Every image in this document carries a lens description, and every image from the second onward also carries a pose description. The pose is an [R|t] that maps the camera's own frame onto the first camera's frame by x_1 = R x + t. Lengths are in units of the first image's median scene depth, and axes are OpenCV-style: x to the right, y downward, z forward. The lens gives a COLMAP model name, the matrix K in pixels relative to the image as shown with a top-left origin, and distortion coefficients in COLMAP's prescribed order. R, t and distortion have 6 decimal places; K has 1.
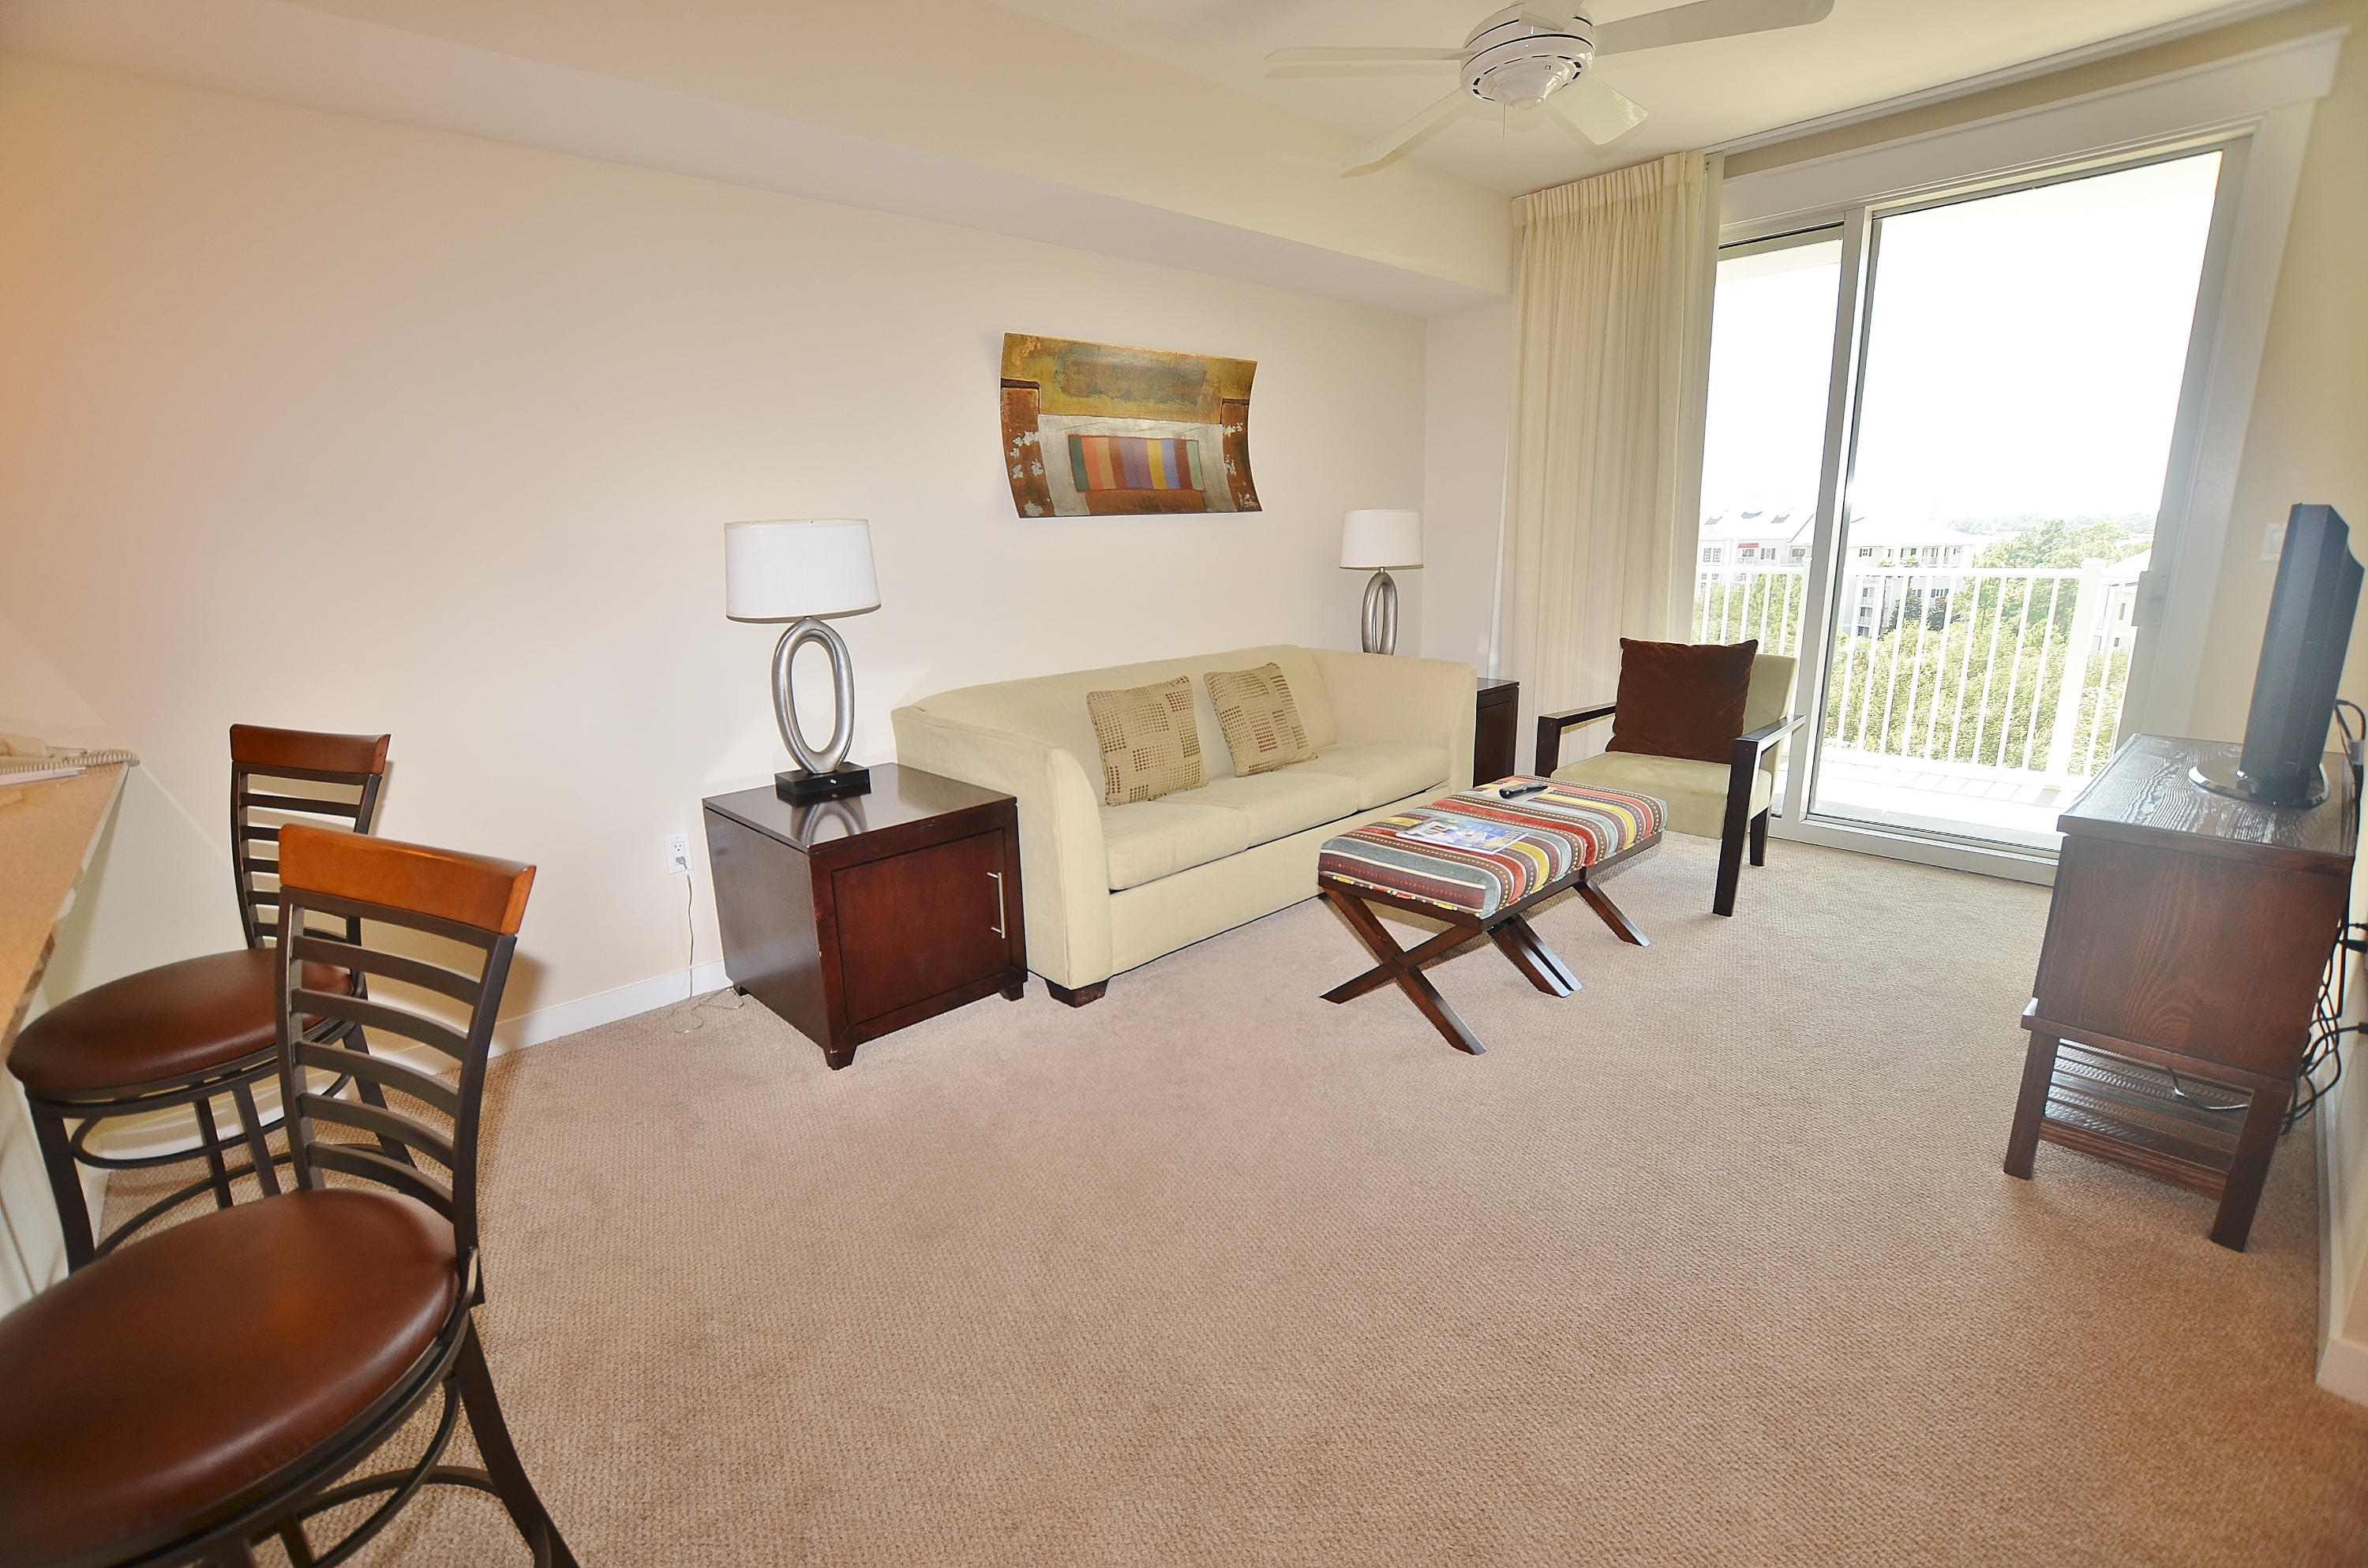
lens RADIAL K [[1038.3, 0, 1149.7], [0, 1038.3, 792.1], [0, 0, 1]] dist [-0.032478, 0.005383]
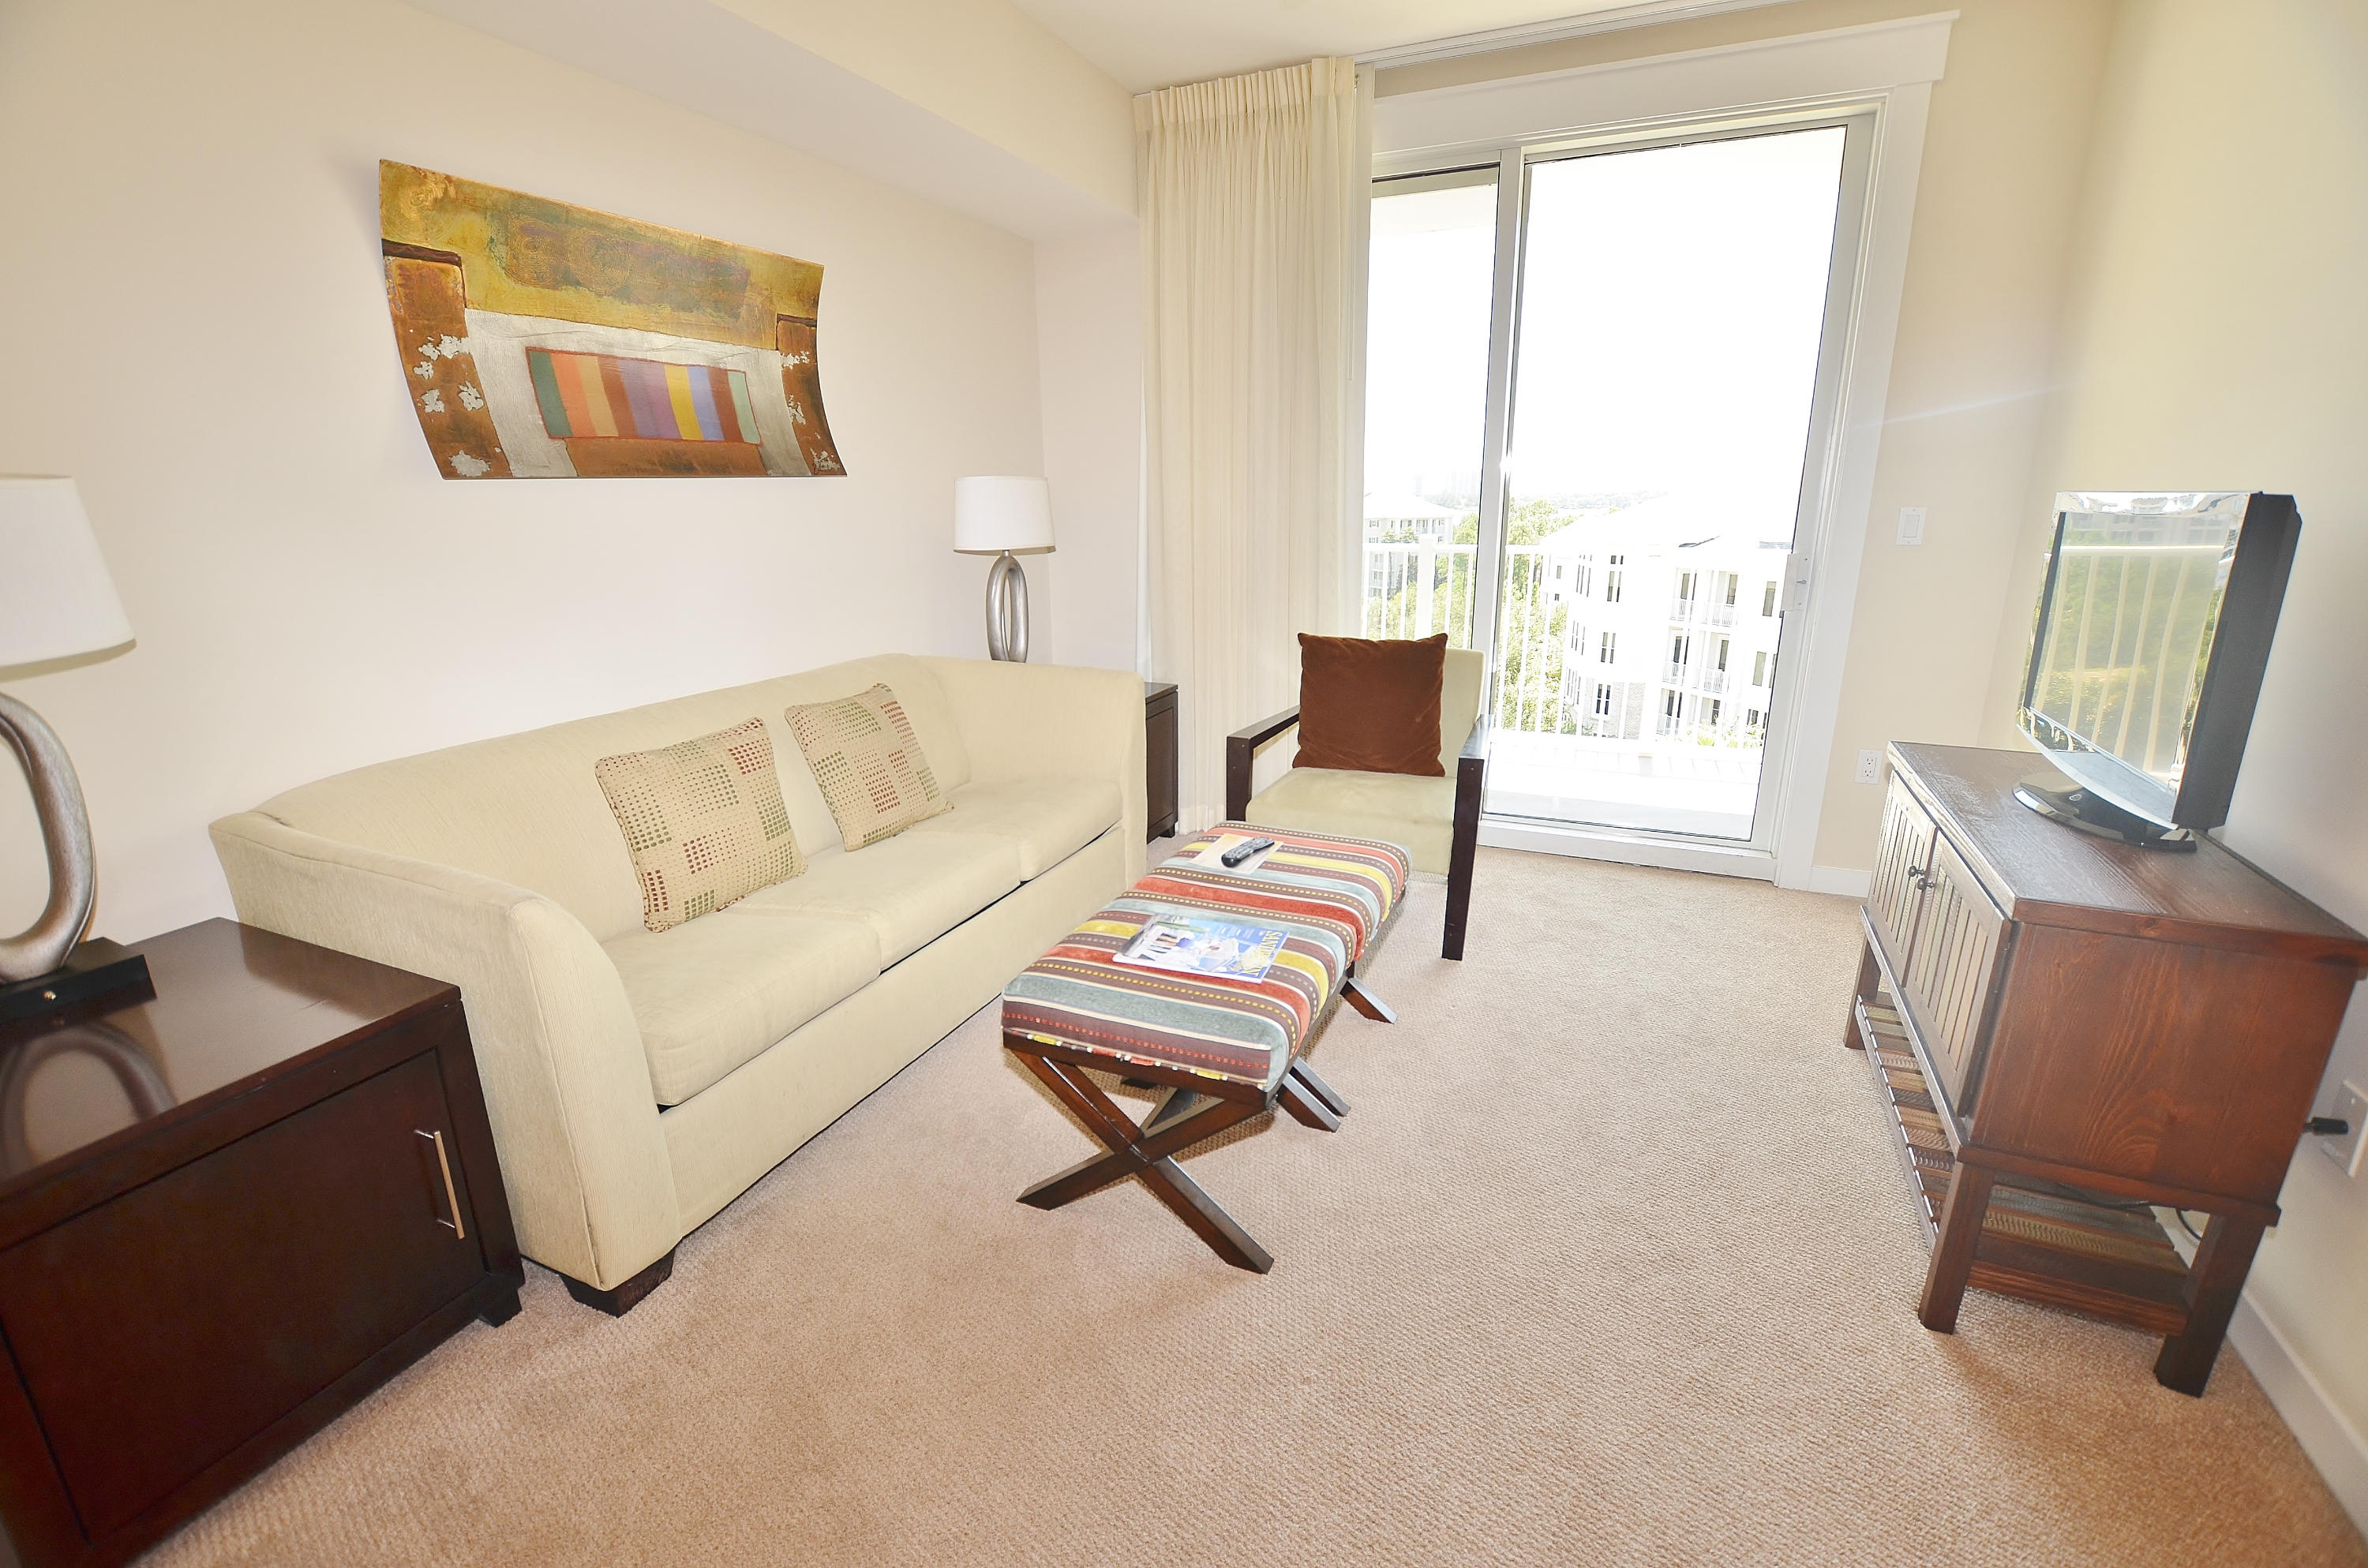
lens RADIAL K [[1038.3, 0, 1159.7], [0, 1038.3, 785.1], [0, 0, 1]] dist [-0.032478, 0.005383]
pose [[0.917294, -0.089832, 0.387946, 0.010102], [0.081517, 0.995952, 0.037875, -0.074563], [-0.389777, -0.003118, 0.920904, 0.285659]]
